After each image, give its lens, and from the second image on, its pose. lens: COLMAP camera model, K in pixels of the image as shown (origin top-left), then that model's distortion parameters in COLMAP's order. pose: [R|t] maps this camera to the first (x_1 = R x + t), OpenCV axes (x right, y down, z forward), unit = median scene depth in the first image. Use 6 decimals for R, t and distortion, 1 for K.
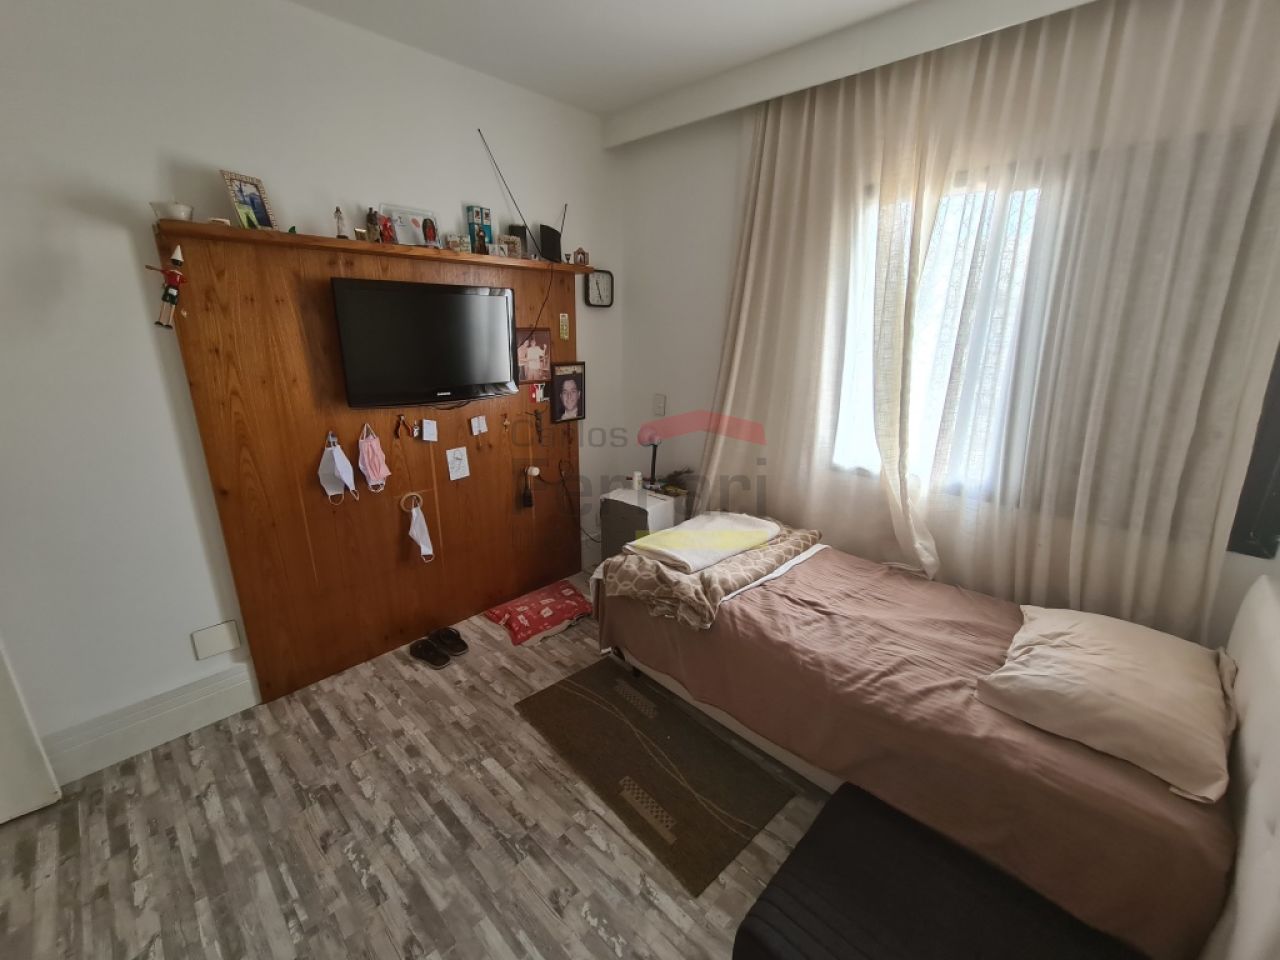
lens RADIAL K [[523.0, 0, 642.5], [0, 523.0, 479.0], [0, 0, 1]] dist [-0.002580, -0.000101]
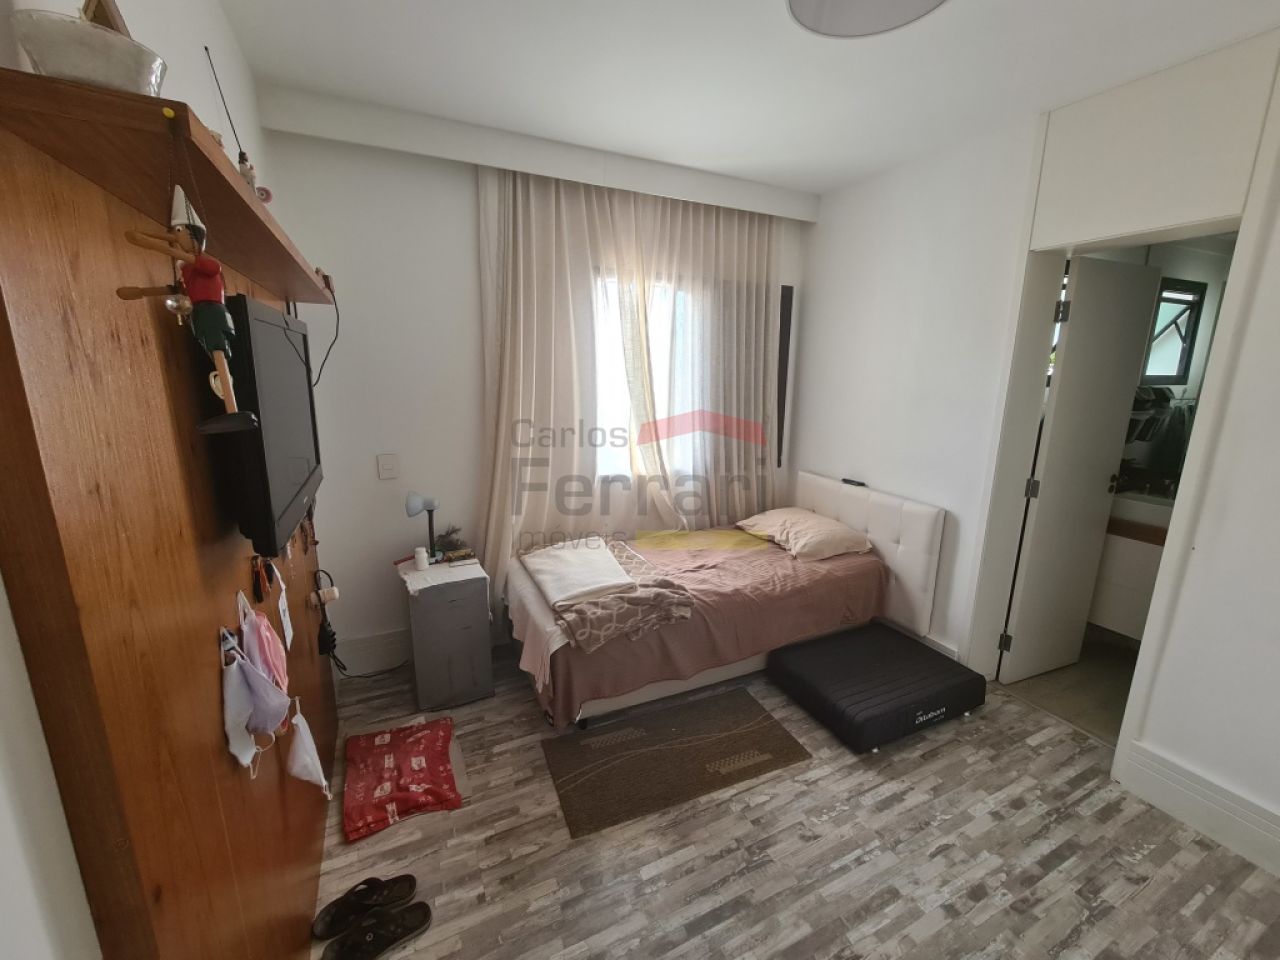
lens RADIAL K [[523.0, 0, 642.5], [0, 523.0, 479.0], [0, 0, 1]] dist [-0.002580, -0.000101]
pose [[0.353587, -0.209846, 0.911560, -1.078855], [0.260507, 0.958048, 0.119499, -0.219904], [-0.898394, 0.195215, 0.393420, 0.603254]]
